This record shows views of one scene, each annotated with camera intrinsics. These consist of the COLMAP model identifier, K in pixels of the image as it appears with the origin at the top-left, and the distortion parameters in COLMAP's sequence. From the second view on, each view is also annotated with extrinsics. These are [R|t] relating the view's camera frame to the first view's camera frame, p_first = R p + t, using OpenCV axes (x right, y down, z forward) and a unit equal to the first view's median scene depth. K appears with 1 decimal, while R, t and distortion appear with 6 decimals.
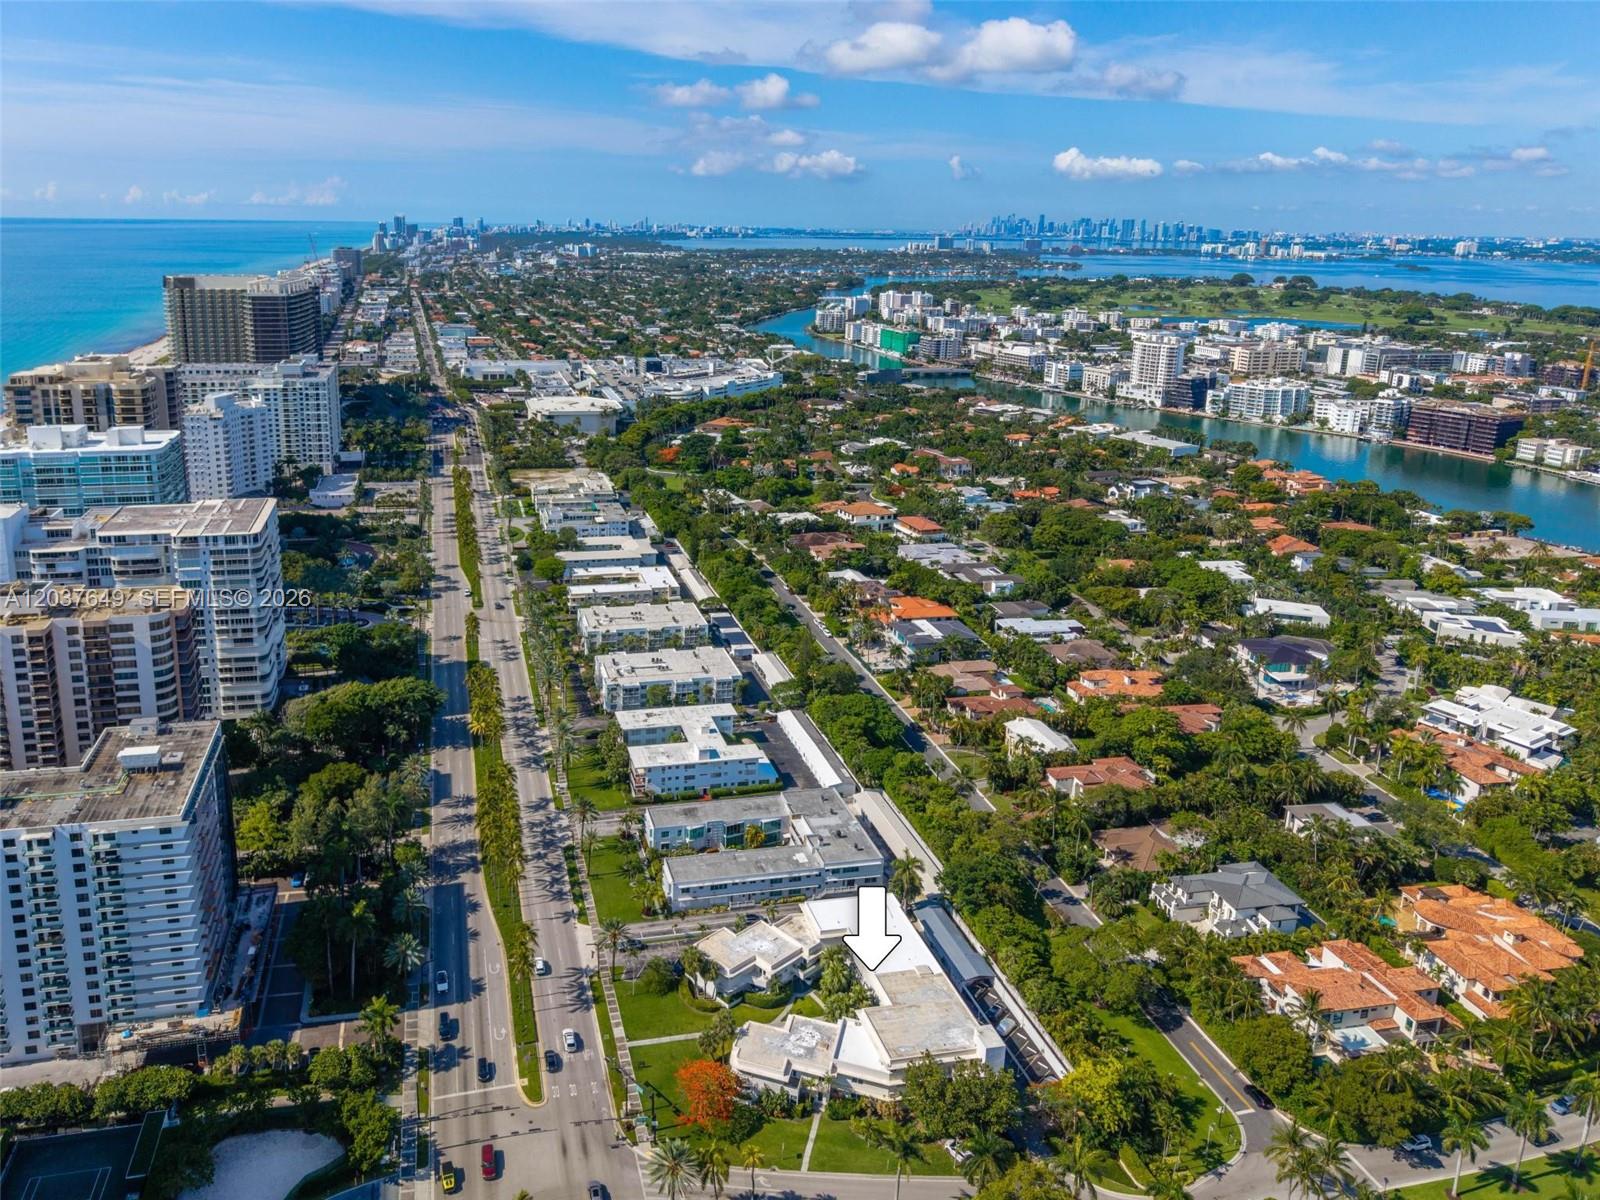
lens RADIAL K [[1155.4, 0, 687.9], [0, 1155.4, 456.7], [0, 0, 1]] dist [0.062089, -0.063420]
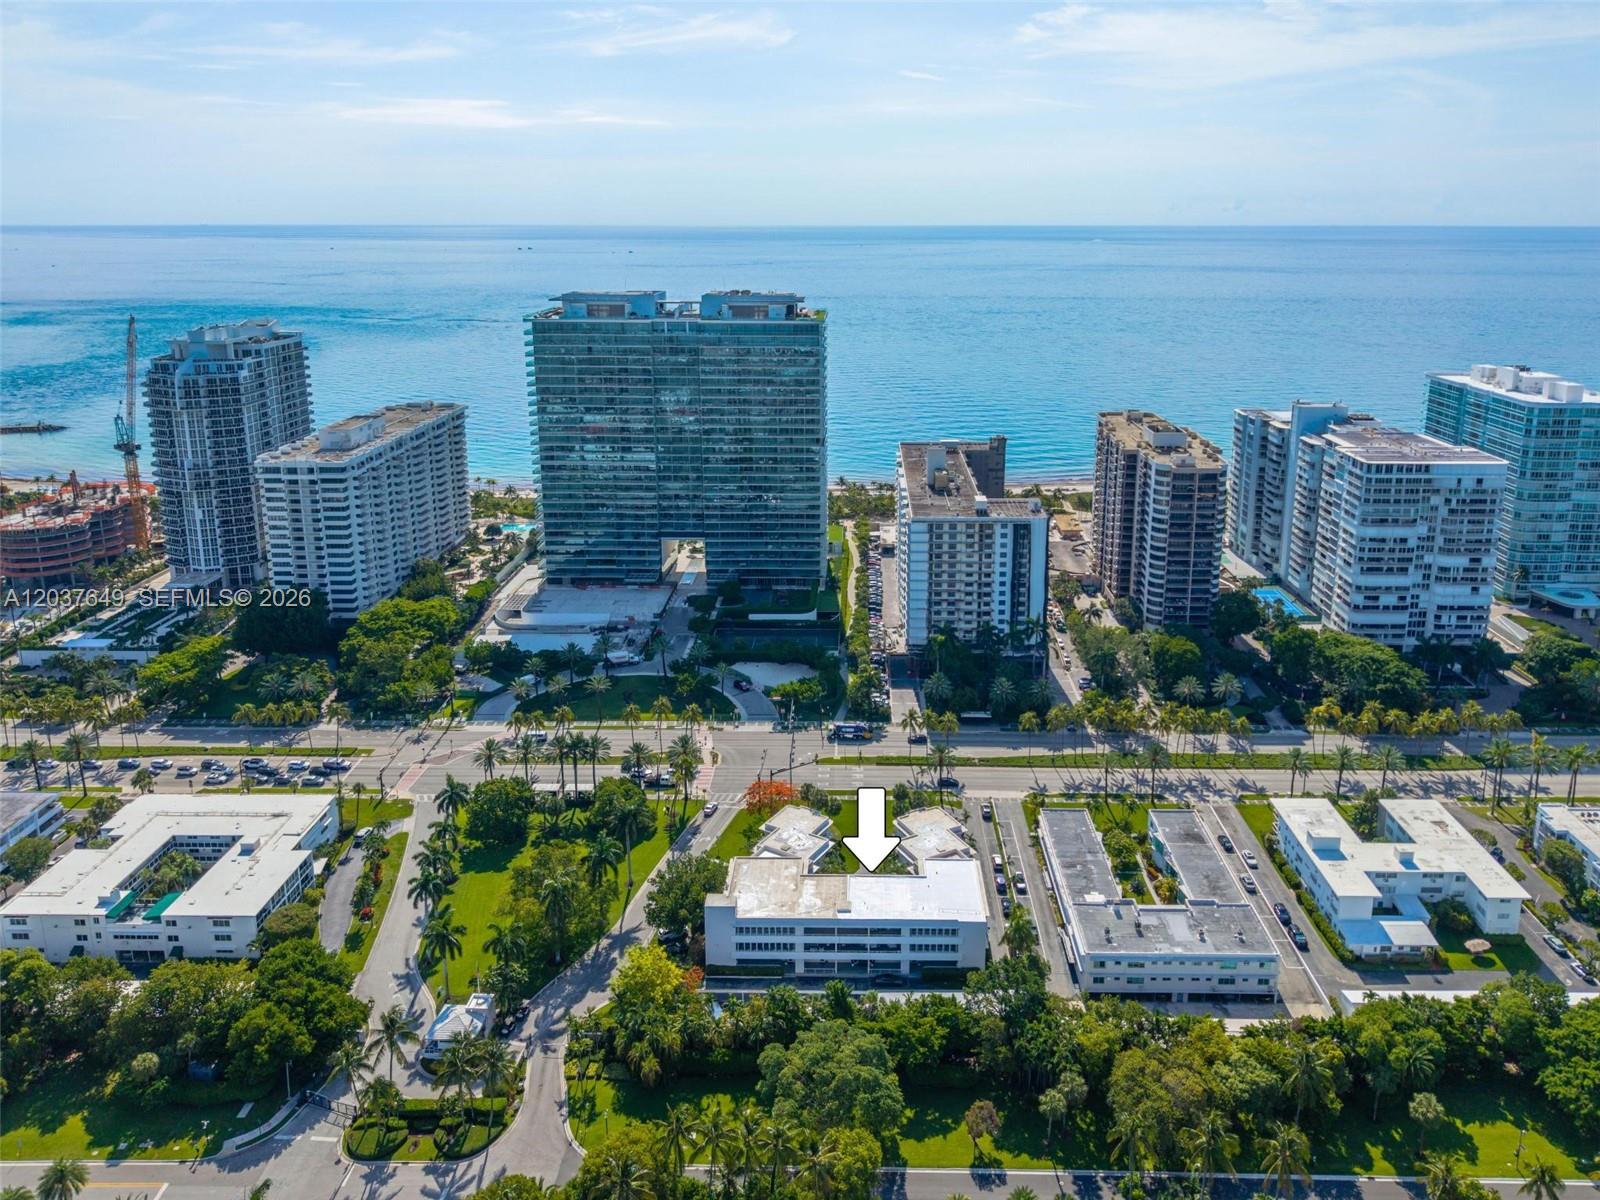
lens RADIAL K [[1104.2, 0, 798.6], [0, 1104.2, 492.2], [0, 0, 1]] dist [0.061867, -0.076626]
pose [[-0.250303, 0.217030, -0.943529, 0.667963], [-0.197509, 0.942610, 0.269215, -0.071589], [0.947807, 0.253741, -0.193073, 0.721050]]
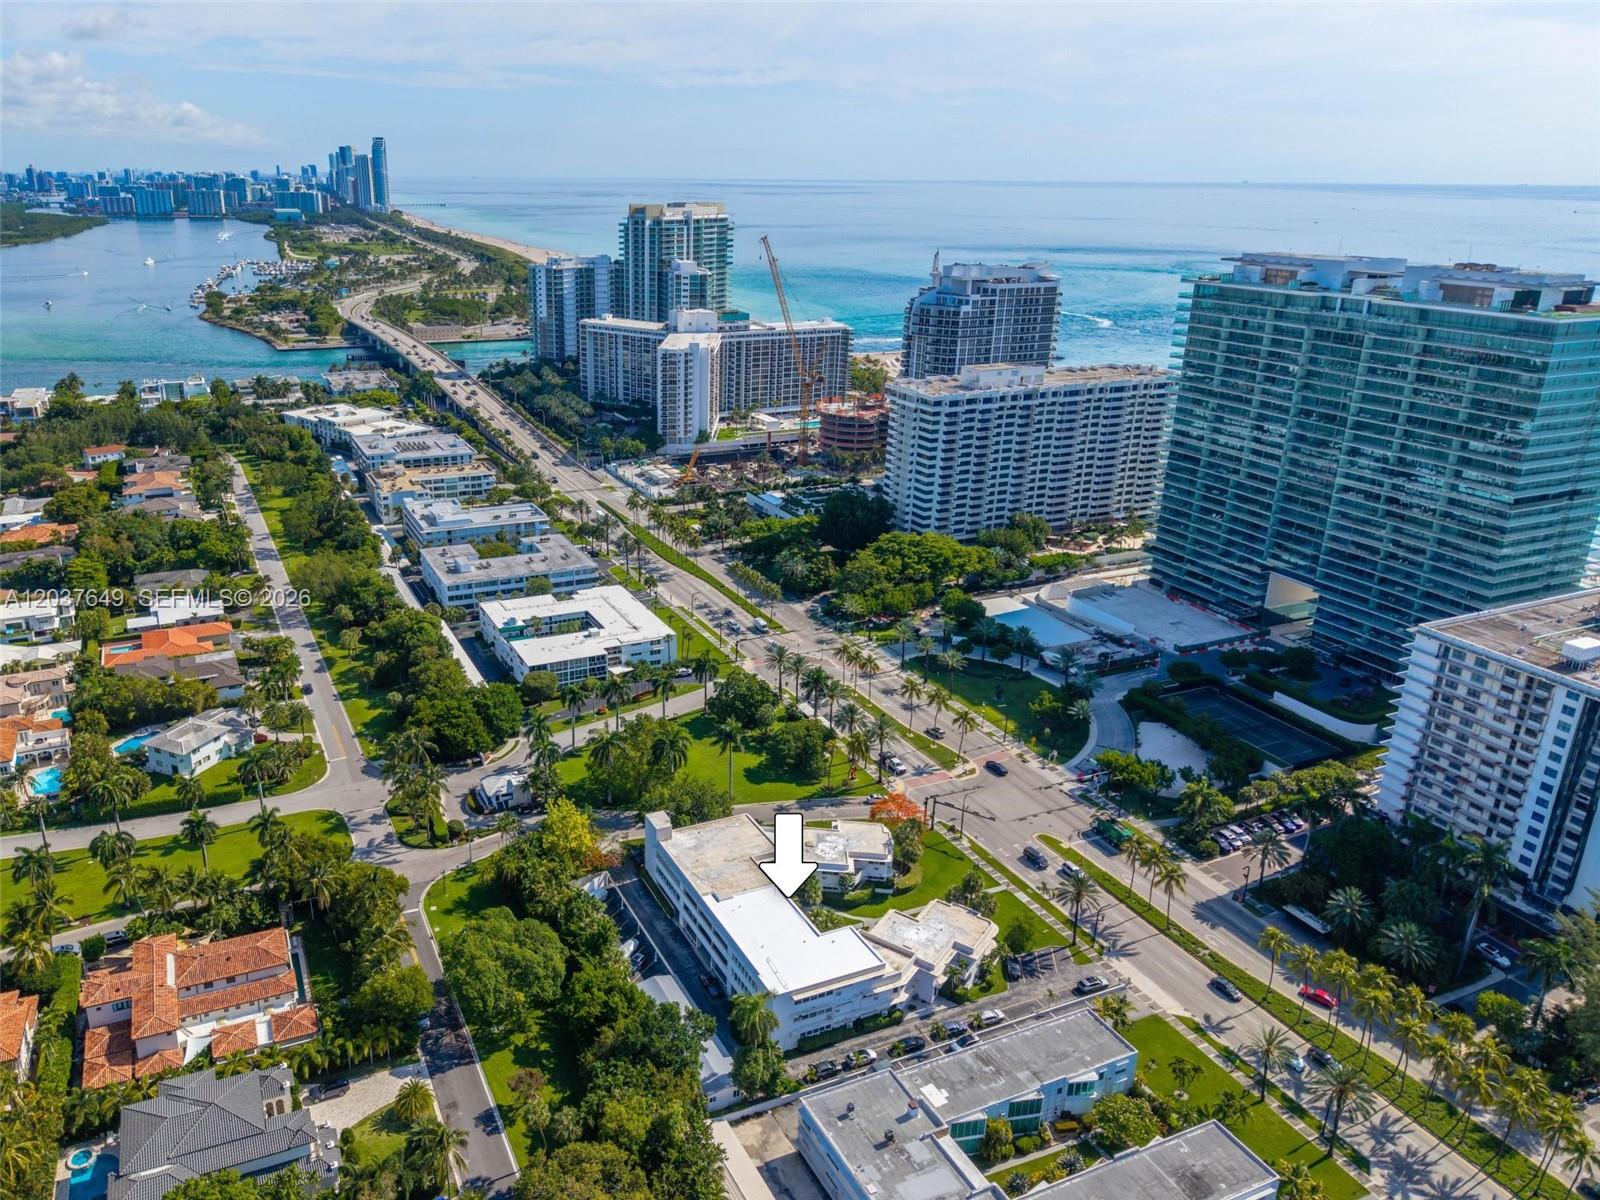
lens RADIAL K [[1102.3, 0, 651.4], [0, 1102.3, 547.3], [0, 0, 1]] dist [0.007544, -0.003186]
pose [[-0.983142, 0.039997, -0.178417, 0.268387], [-0.055253, 0.865175, 0.498417, -0.137049], [0.174297, 0.499873, -0.848379, 1.070968]]
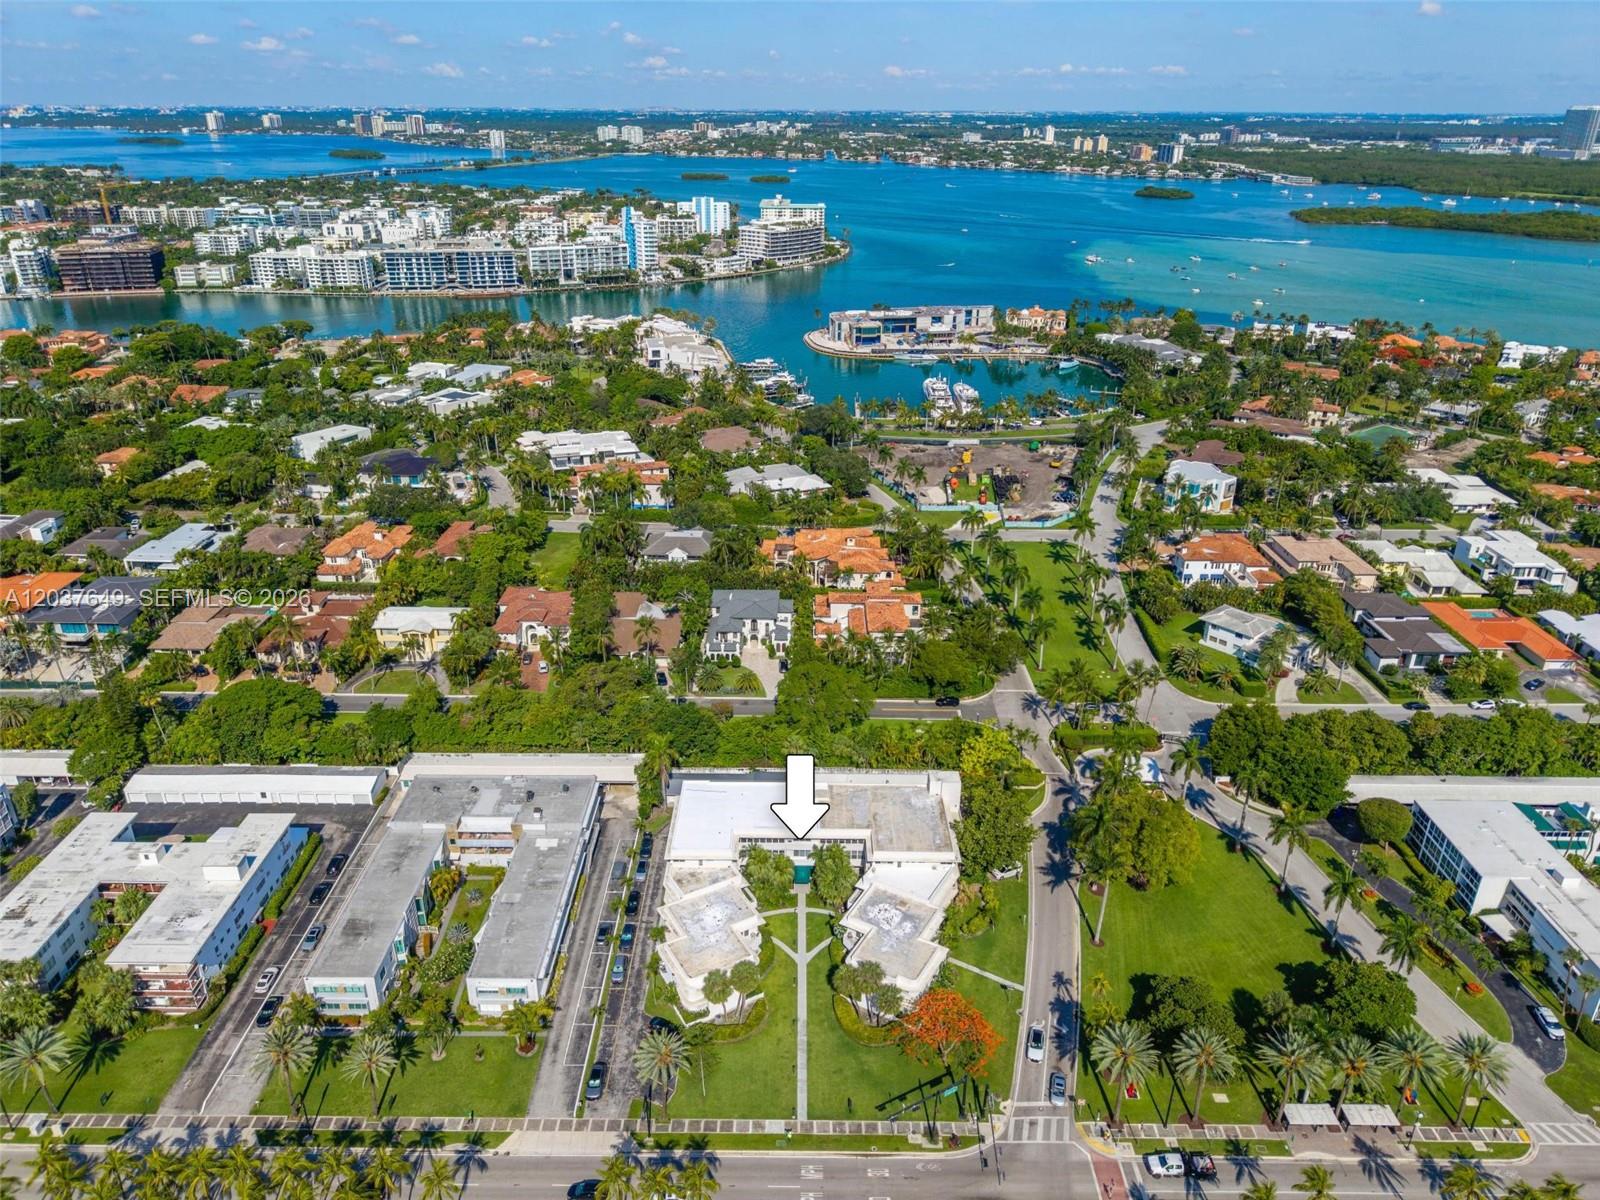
lens RADIAL K [[1104.2, 0, 798.6], [0, 1104.2, 492.2], [0, 0, 1]] dist [0.061867, -0.076626]
pose [[0.211200, -0.334284, 0.918504, -0.362938], [0.193974, 0.935345, 0.295811, -0.033938], [-0.958003, 0.115690, 0.262387, 0.520593]]
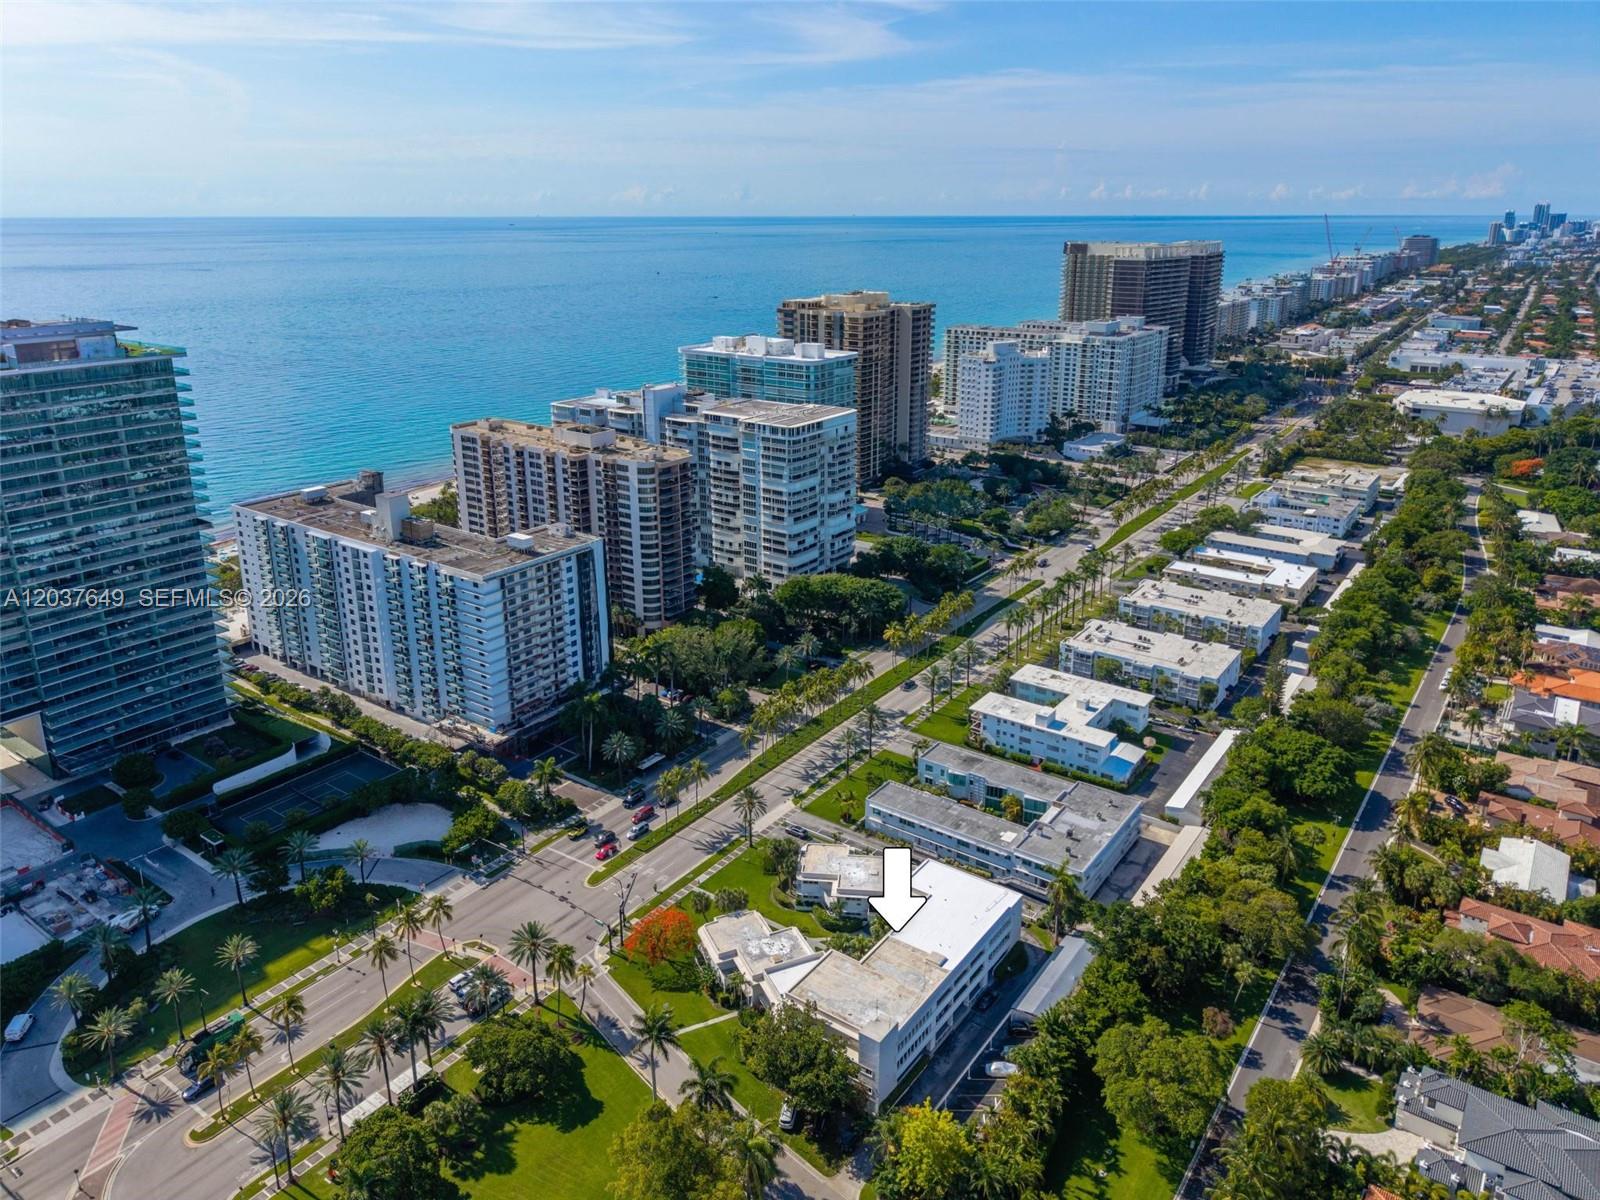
lens RADIAL K [[1126.4, 0, 790.8], [0, 1126.4, 541.8], [0, 0, 1]] dist [0.071076, -0.085900]
pose [[0.666640, 0.194681, -0.719507, 0.462143], [-0.139742, 0.980816, 0.135911, 0.024756], [0.732163, 0.009942, 0.681057, 0.235336]]
